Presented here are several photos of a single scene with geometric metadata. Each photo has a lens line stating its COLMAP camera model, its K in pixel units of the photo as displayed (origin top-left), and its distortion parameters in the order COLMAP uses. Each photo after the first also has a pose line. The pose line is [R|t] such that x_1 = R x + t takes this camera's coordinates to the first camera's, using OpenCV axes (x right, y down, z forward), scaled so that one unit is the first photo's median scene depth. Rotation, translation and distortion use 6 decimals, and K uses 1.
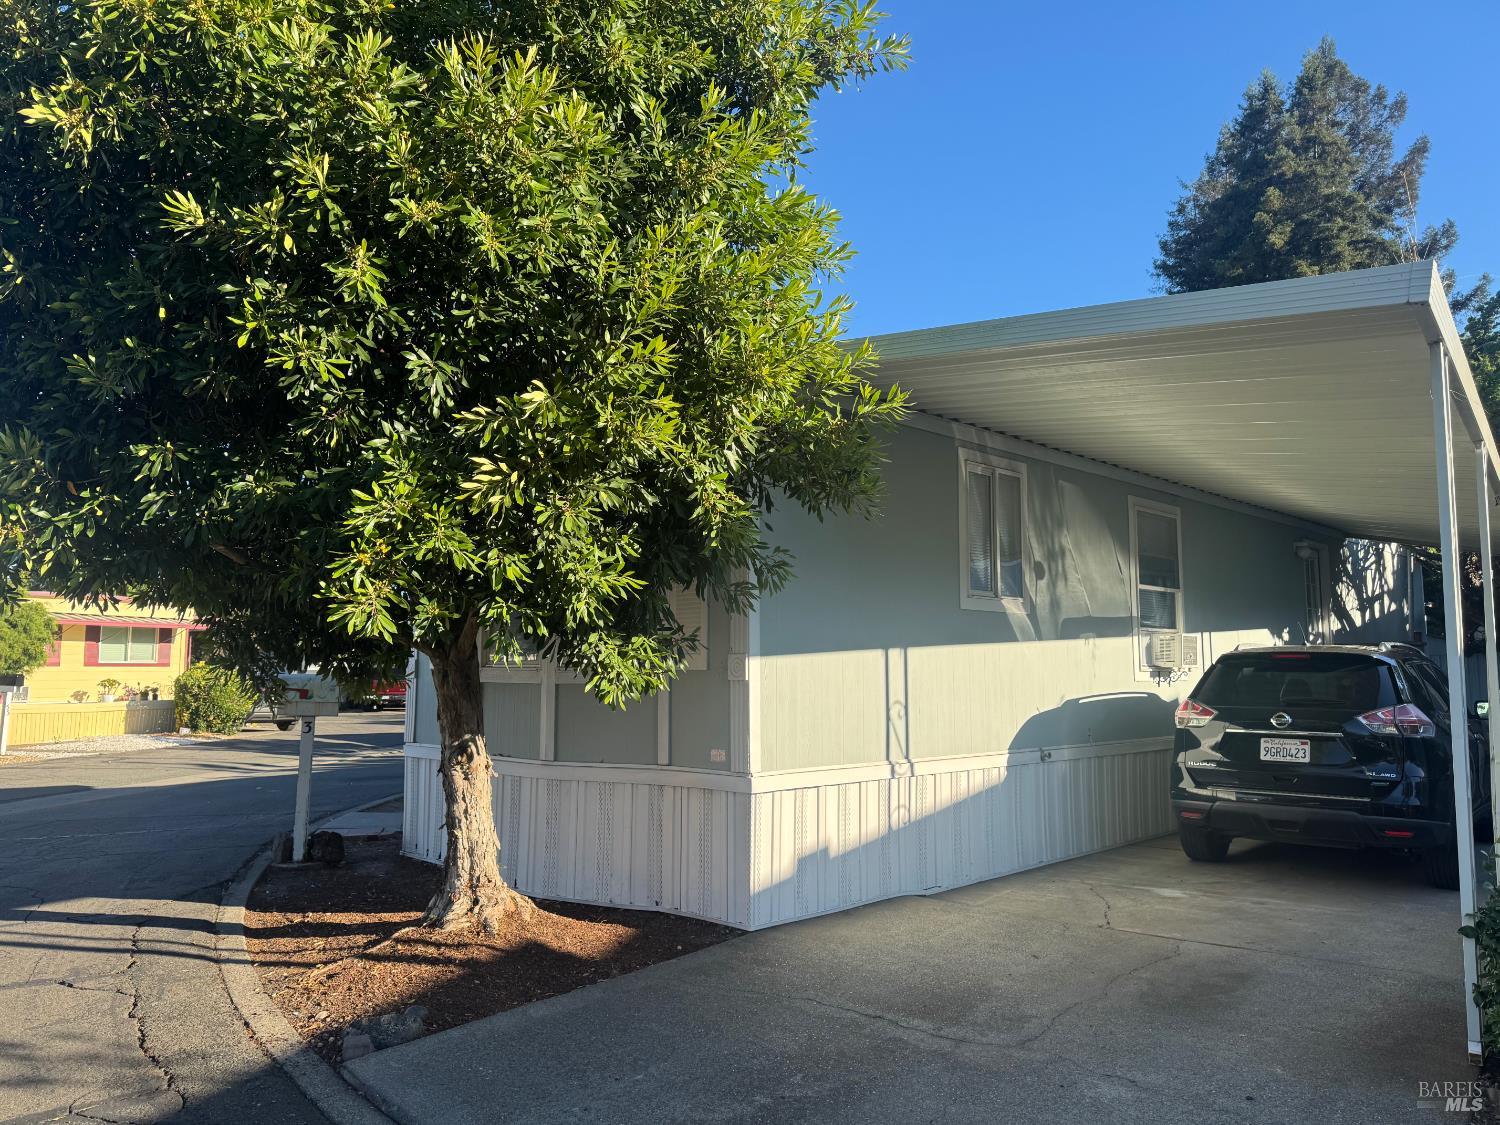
lens RADIAL K [[1077.6, 0, 728.5], [0, 1077.6, 561.2], [0, 0, 1]] dist [0.040771, -0.020988]
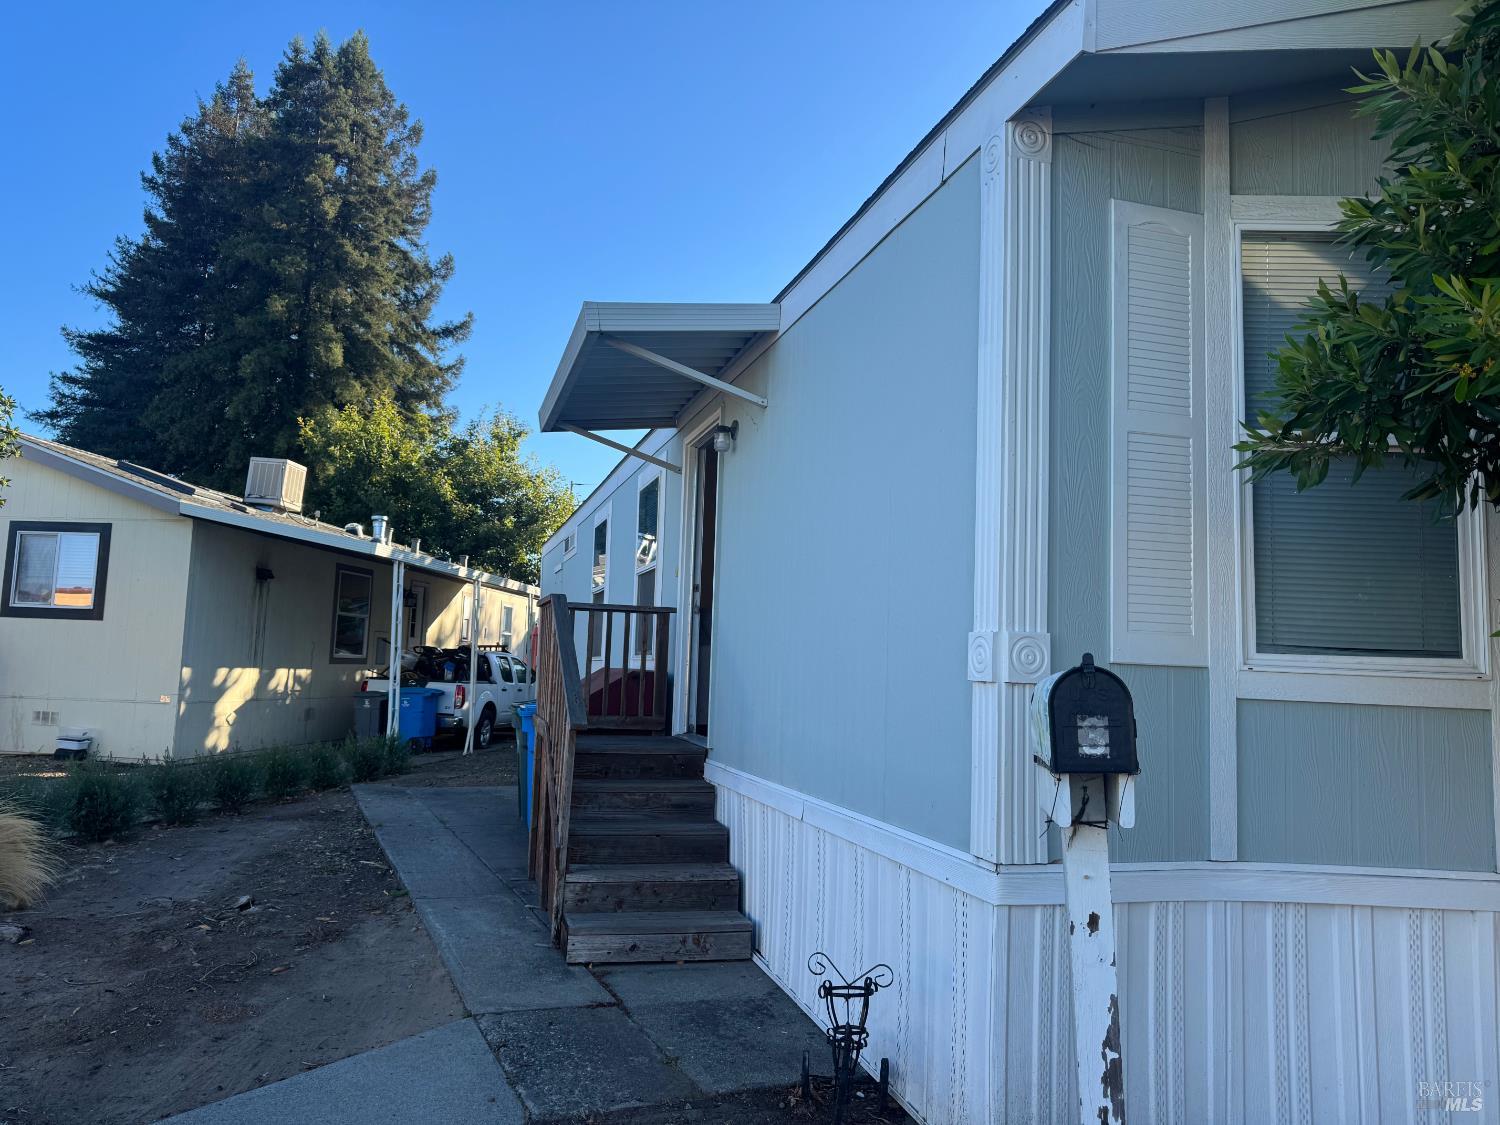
lens RADIAL K [[1077.6, 0, 743.4], [0, 1077.6, 564.0], [0, 0, 1]] dist [0.040771, -0.020988]
pose [[0.475915, 0.109265, 0.872678, -0.780018], [-0.128094, 0.990284, -0.054134, 0.129370], [-0.870113, -0.086022, 0.485287, 1.116385]]
